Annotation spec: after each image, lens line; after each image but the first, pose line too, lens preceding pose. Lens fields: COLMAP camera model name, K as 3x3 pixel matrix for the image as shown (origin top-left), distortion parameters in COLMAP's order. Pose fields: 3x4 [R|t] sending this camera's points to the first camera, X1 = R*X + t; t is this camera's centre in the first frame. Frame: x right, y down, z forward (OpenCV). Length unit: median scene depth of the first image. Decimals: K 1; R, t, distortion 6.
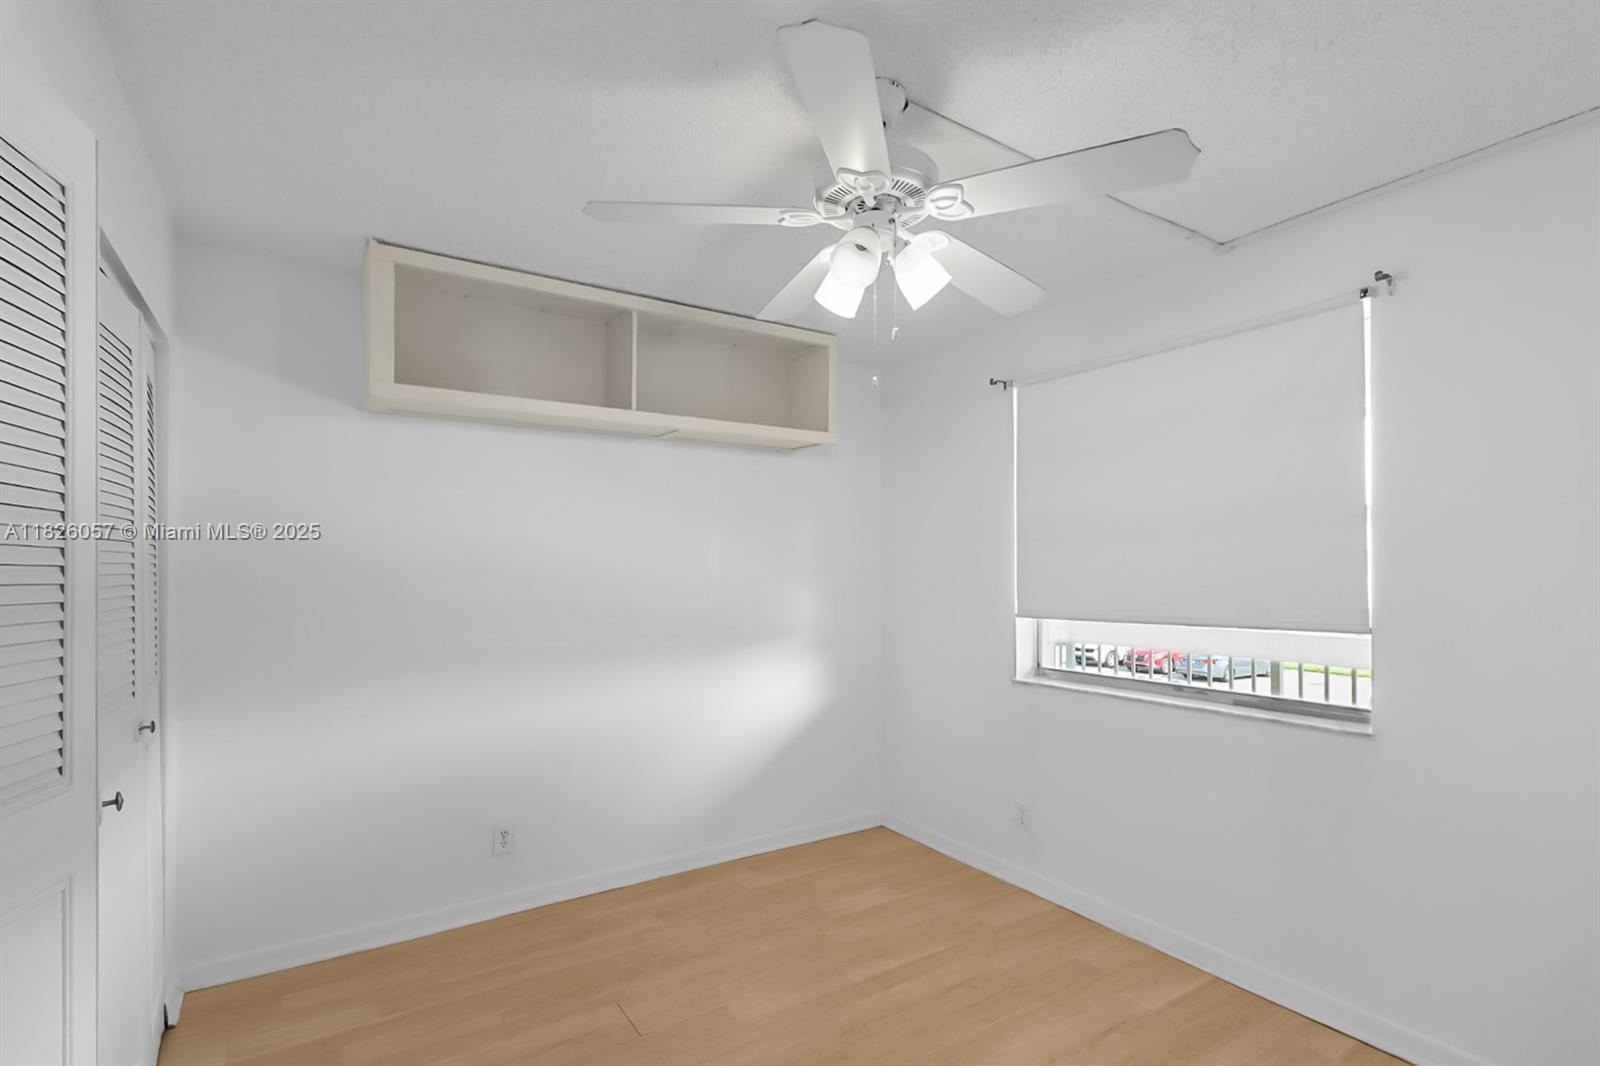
lens RADIAL K [[690.2, 0, 798.3], [0, 690.2, 576.2], [0, 0, 1]] dist [0.000042, 0.000027]
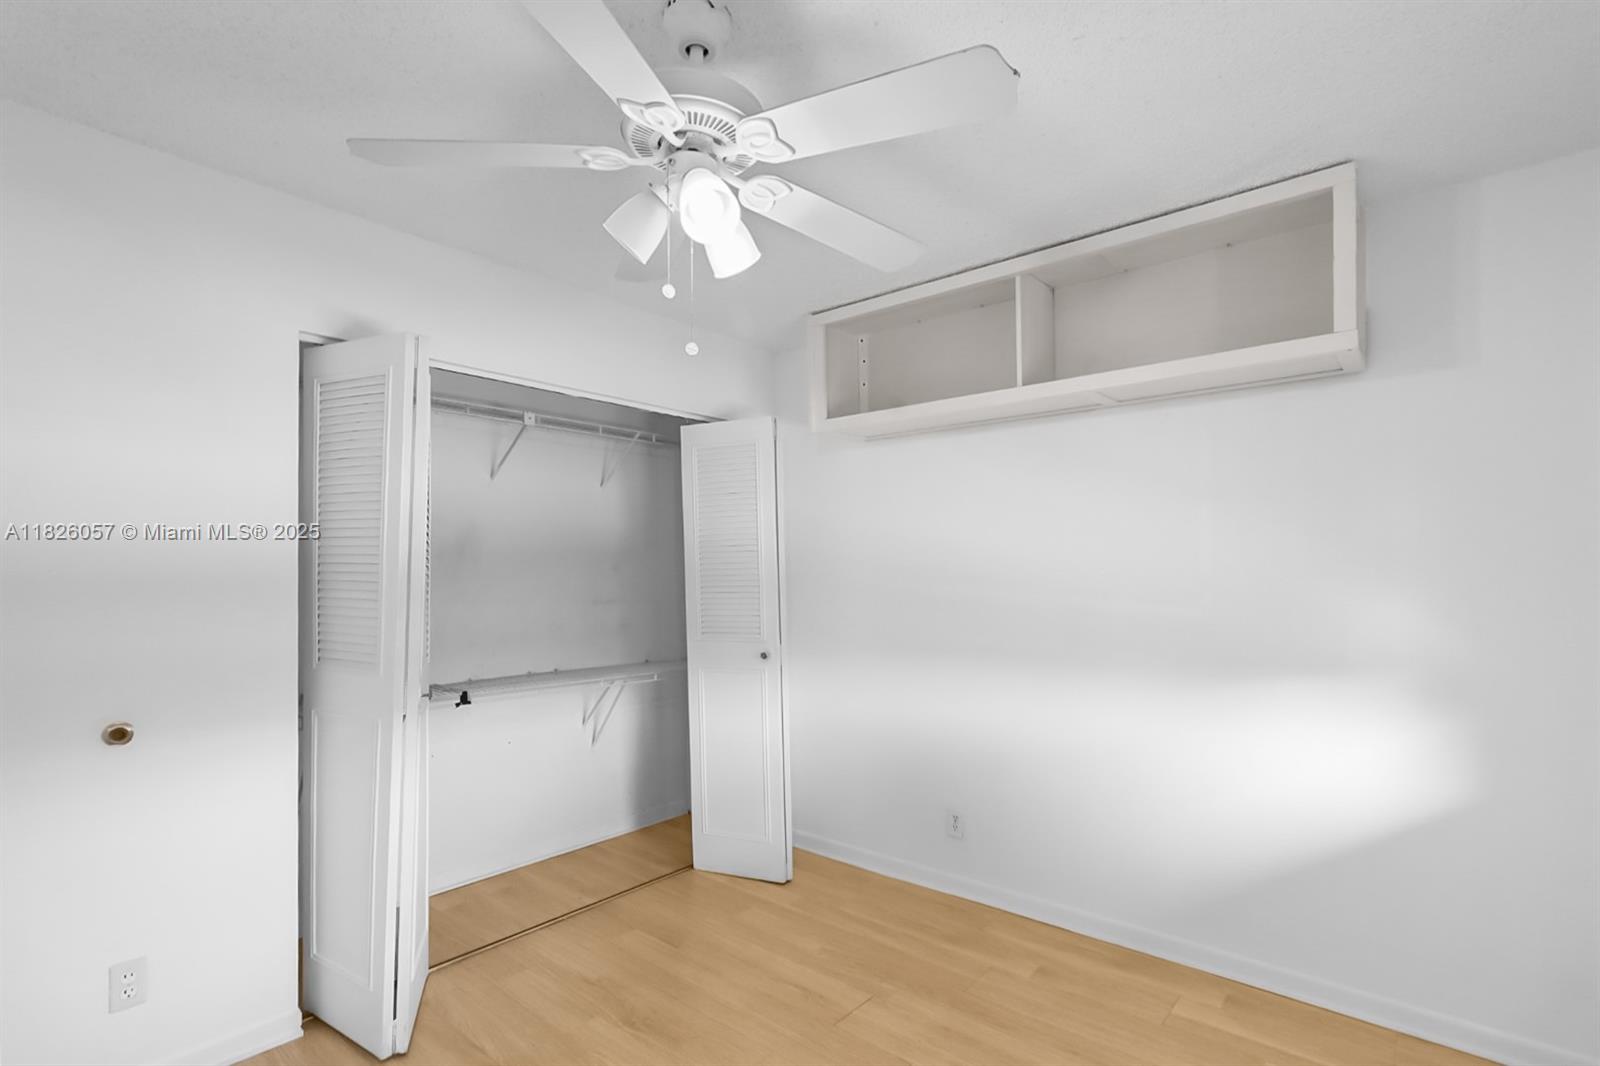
lens RADIAL K [[755.1, 0, 793.6], [0, 755.1, 556.0], [0, 0, 1]] dist [-0.001267, -0.000109]
pose [[0.333589, 0.002792, -0.942715, 0.573048], [0.007535, 0.999956, 0.005627, -0.030785], [0.942689, -0.008981, 0.333553, 0.397661]]
